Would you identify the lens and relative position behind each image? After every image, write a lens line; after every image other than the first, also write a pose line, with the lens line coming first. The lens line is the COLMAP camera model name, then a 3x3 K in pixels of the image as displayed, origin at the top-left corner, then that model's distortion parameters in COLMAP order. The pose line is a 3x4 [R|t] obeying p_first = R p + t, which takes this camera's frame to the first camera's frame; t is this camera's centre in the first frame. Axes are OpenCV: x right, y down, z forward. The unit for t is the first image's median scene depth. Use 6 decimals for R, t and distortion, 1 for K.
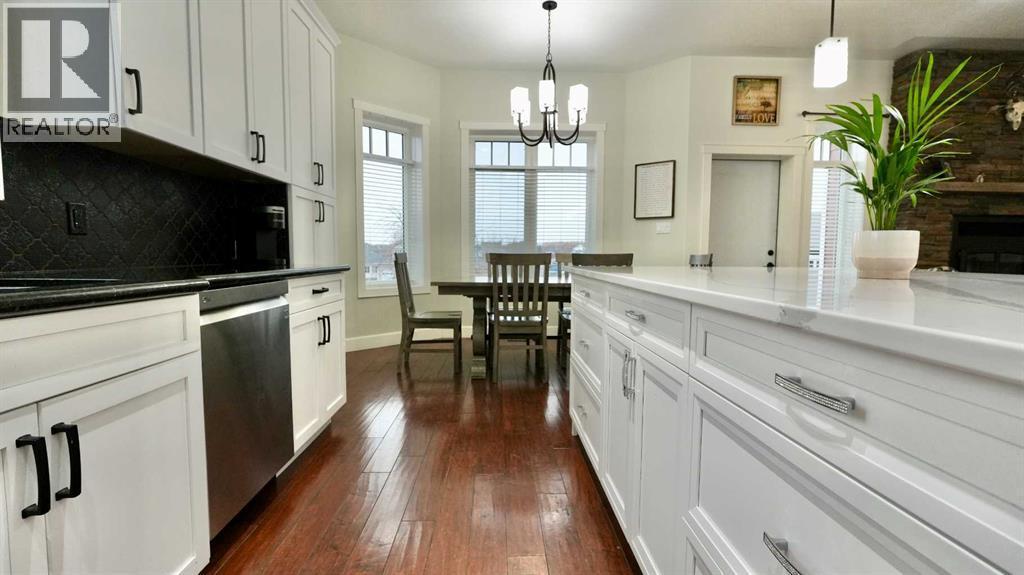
lens RADIAL K [[470.5, 0, 515.9], [0, 470.5, 286.3], [0, 0, 1]] dist [-0.015011, 0.007685]
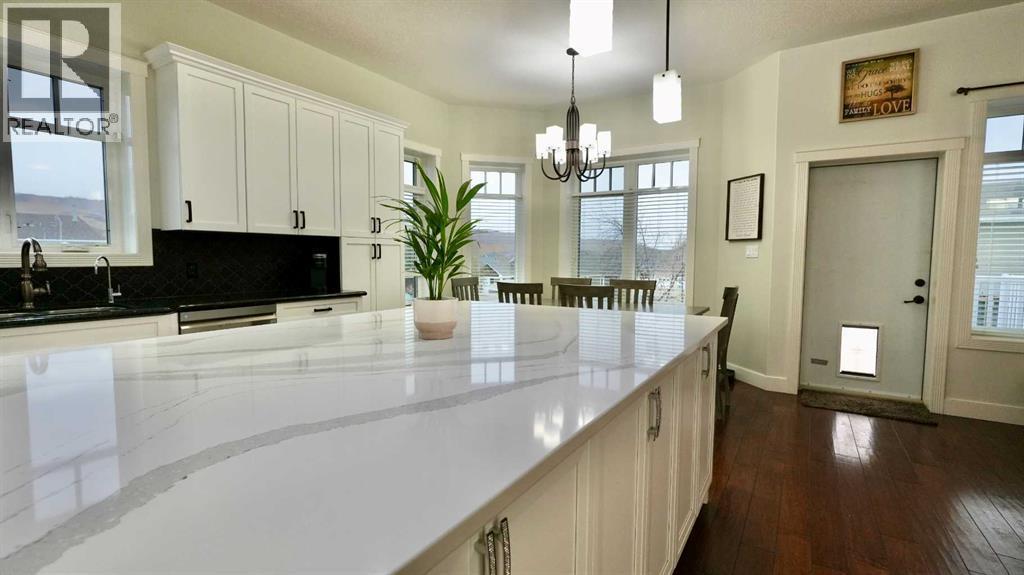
lens RADIAL K [[470.5, 0, 516.6], [0, 470.5, 287.4], [0, 0, 1]] dist [-0.015011, 0.007685]
pose [[0.826907, 0.035619, -0.561210, 0.464979], [-0.040162, 0.999184, 0.004240, -0.045528], [0.560903, 0.019033, 0.827663, 0.034386]]
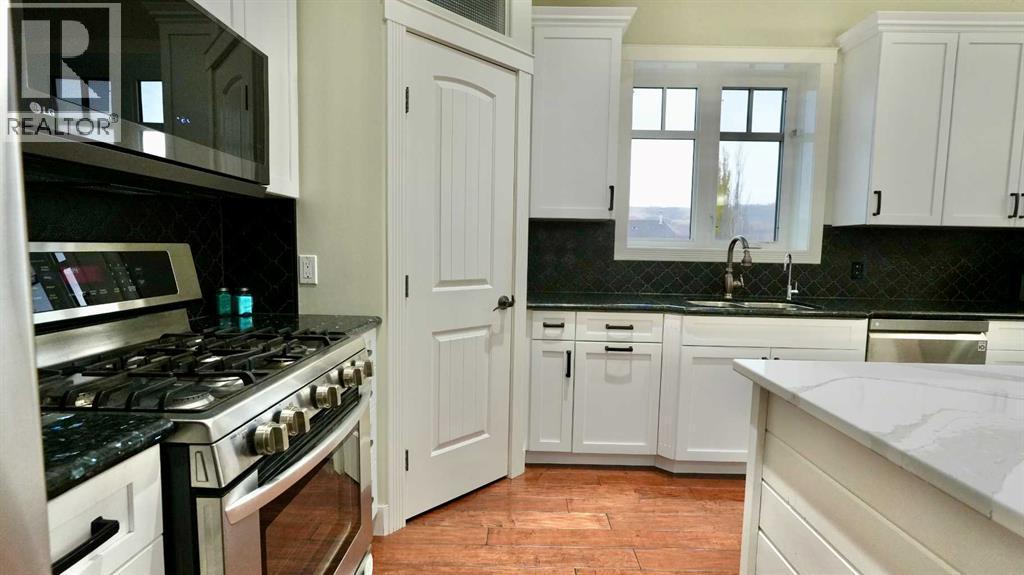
lens RADIAL K [[470.5, 0, 512.8], [0, 470.5, 286.8], [0, 0, 1]] dist [-0.015011, 0.007685]
pose [[-0.067602, 0.072181, -0.995098, 0.326399], [-0.089519, 0.992918, 0.078104, -0.034416], [0.993688, 0.094360, -0.060662, -0.074254]]
